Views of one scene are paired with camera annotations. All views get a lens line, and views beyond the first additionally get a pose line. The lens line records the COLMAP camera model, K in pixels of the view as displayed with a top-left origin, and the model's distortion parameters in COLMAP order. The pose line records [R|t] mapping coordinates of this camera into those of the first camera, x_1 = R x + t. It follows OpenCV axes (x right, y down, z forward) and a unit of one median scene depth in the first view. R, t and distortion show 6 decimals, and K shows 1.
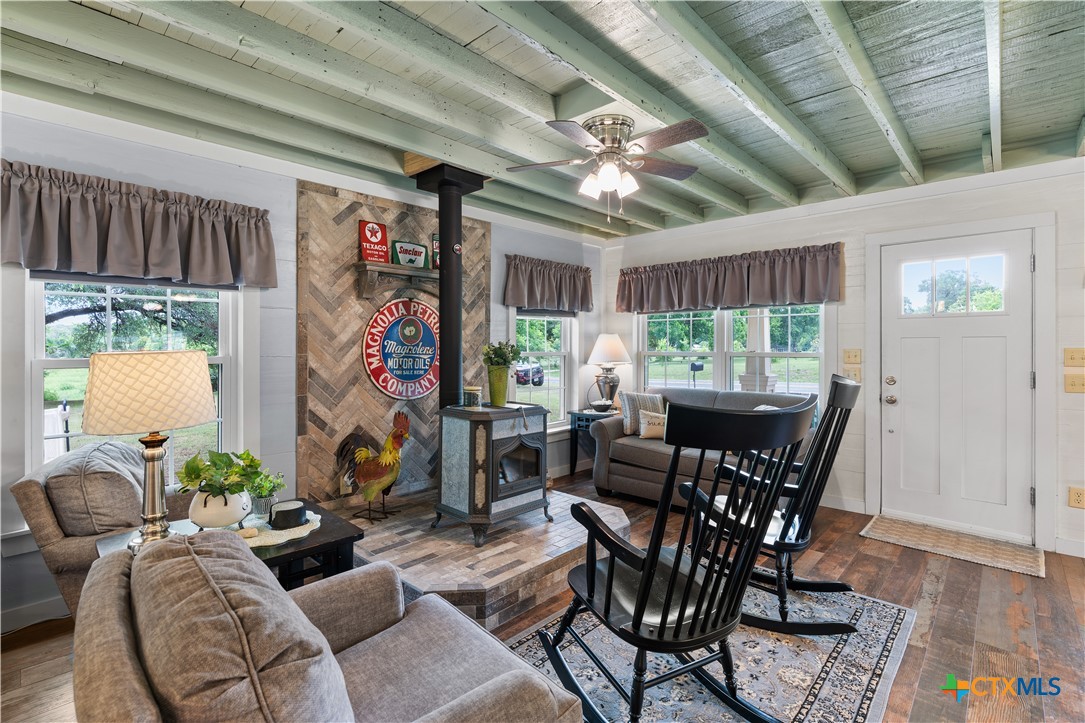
lens RADIAL K [[496.1, 0, 533.5], [0, 496.1, 347.8], [0, 0, 1]] dist [-0.014473, 0.005952]
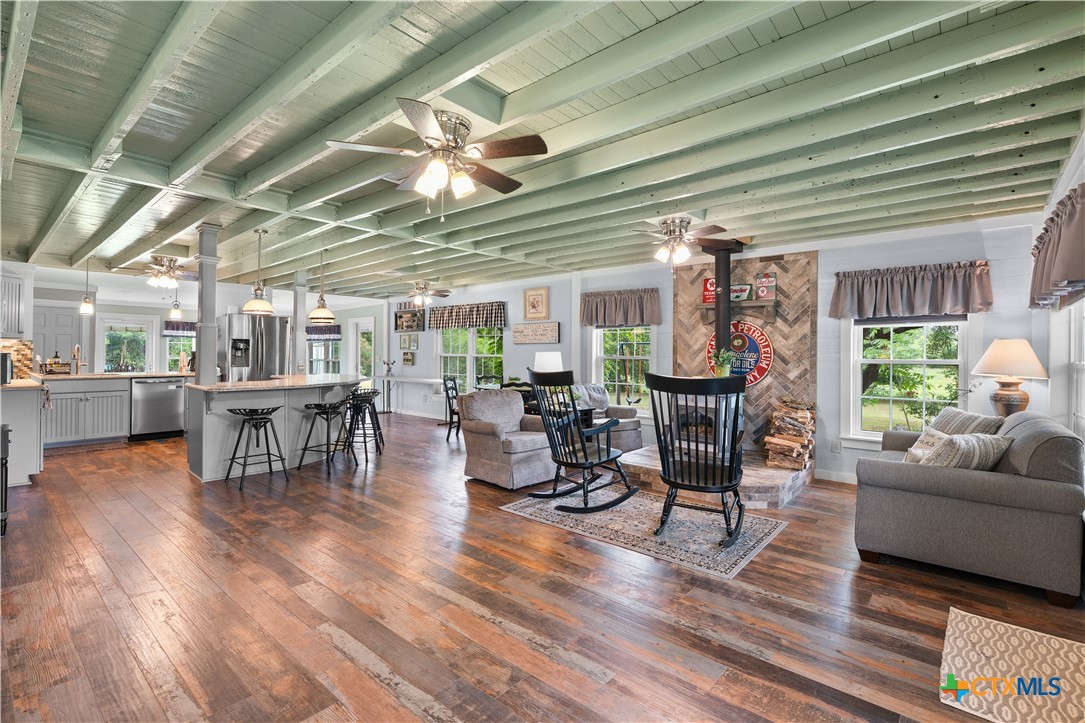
lens RADIAL K [[496.1, 0, 539.2], [0, 496.1, 356.2], [0, 0, 1]] dist [-0.014473, 0.005952]
pose [[0.048666, 0.010232, -0.998763, 1.431494], [-0.014020, 0.999856, 0.009561, 0.002791], [0.998717, 0.013537, 0.048802, 0.361765]]
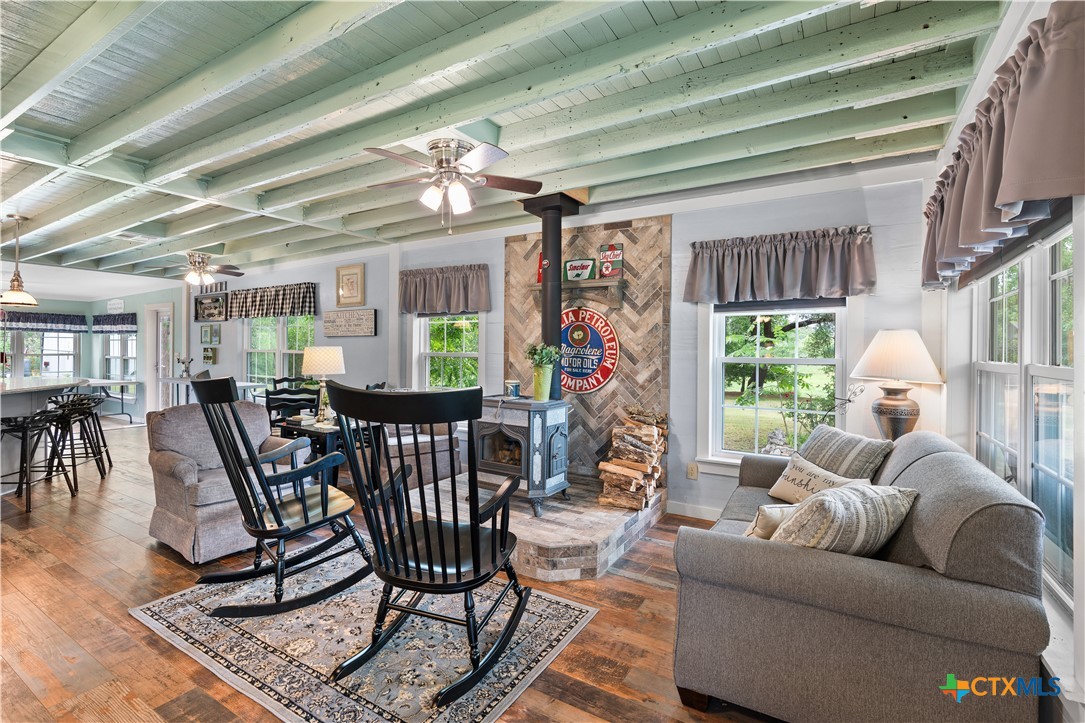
lens RADIAL K [[496.1, 0, 536.6], [0, 496.1, 355.8], [0, 0, 1]] dist [-0.014473, 0.005952]
pose [[0.206275, 0.015495, -0.978371, 1.010025], [-0.016962, 0.999781, 0.012258, 0.002827], [0.978347, 0.014066, 0.206493, 0.760642]]
